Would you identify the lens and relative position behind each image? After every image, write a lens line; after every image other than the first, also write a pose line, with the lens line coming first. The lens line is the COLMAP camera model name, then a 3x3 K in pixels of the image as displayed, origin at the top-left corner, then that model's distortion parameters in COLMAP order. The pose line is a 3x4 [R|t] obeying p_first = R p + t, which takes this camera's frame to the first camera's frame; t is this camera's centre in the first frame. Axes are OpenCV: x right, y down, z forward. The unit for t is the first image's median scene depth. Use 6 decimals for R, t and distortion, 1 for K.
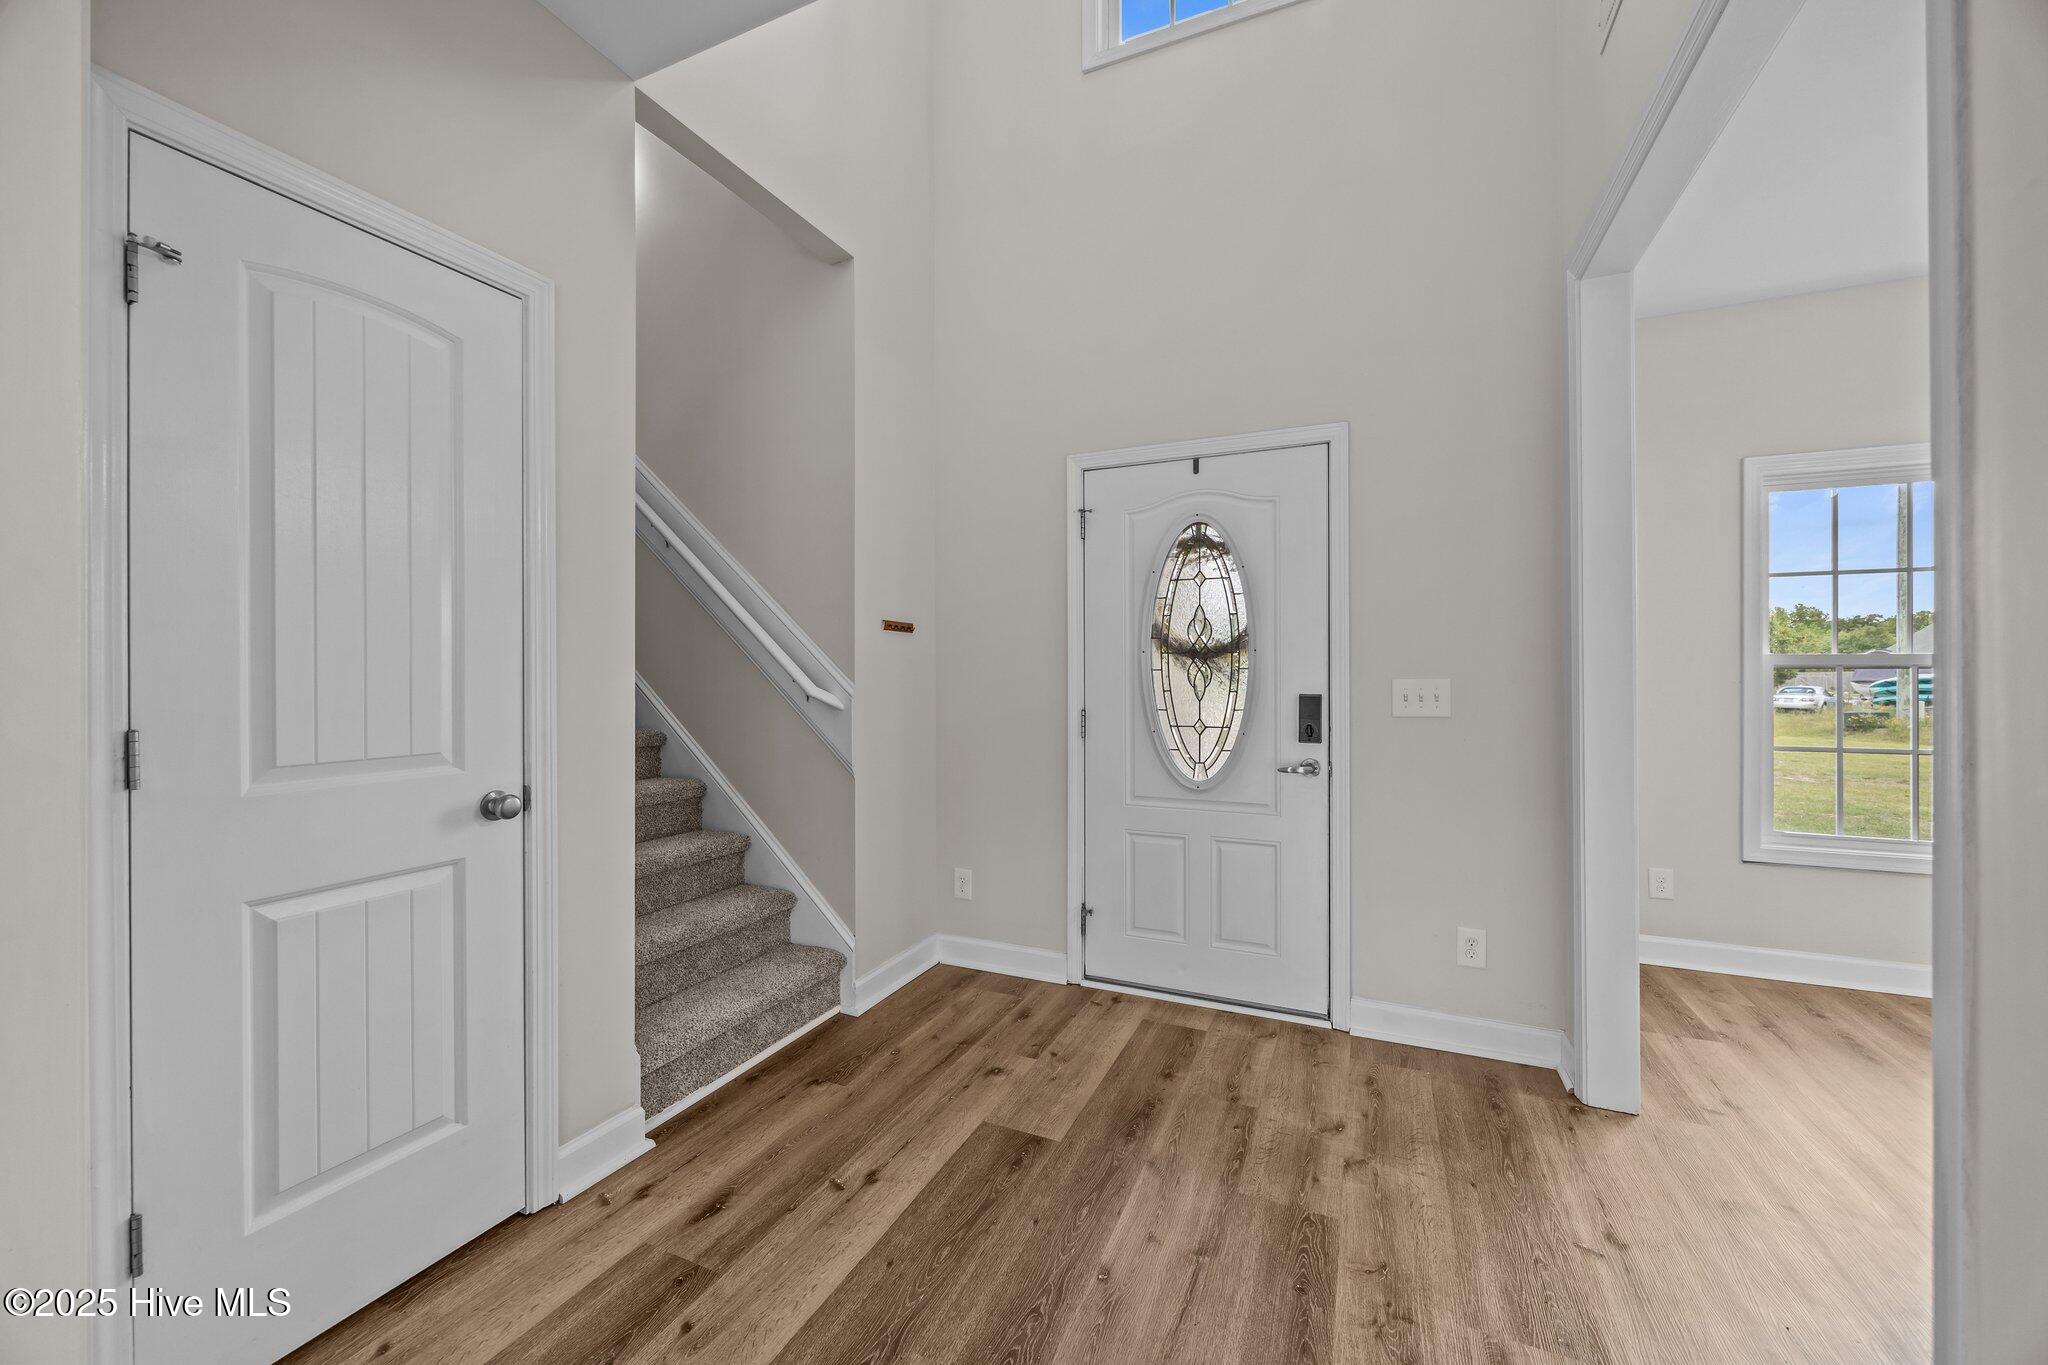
lens RADIAL K [[794.1, 0, 1002.9], [0, 794.1, 679.1], [0, 0, 1]] dist [-0.010485, 0.001139]
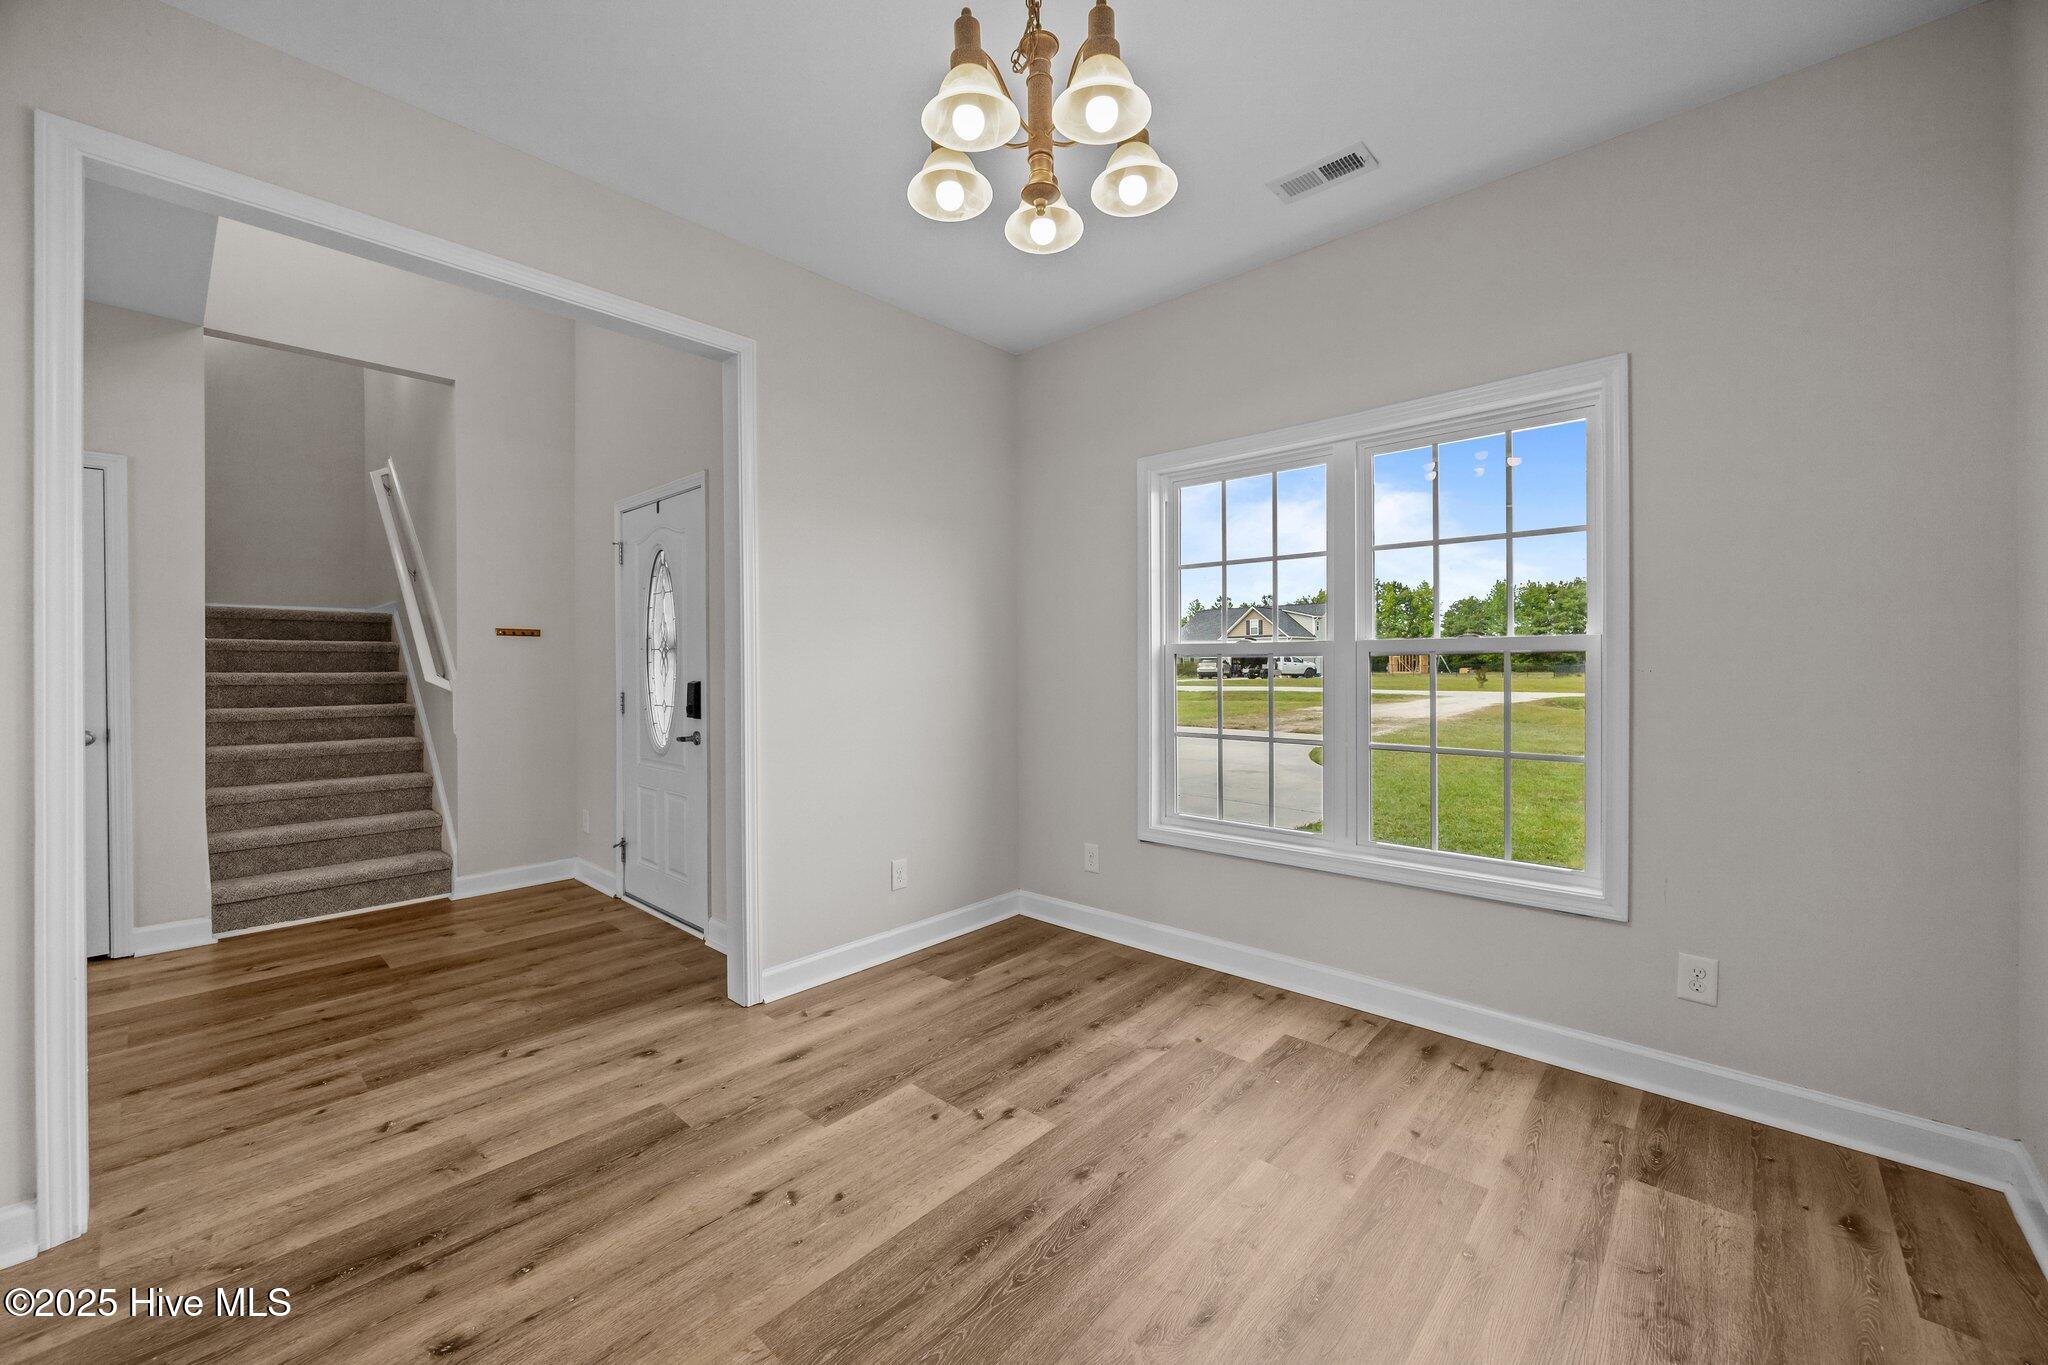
lens RADIAL K [[794.1, 0, 1020.1], [0, 794.1, 673.1], [0, 0, 1]] dist [-0.010485, 0.001139]
pose [[0.954112, -0.001457, -0.299447, 1.357176], [0.005708, 0.999895, 0.013323, -0.010295], [0.299396, -0.014421, 0.954020, -0.082134]]
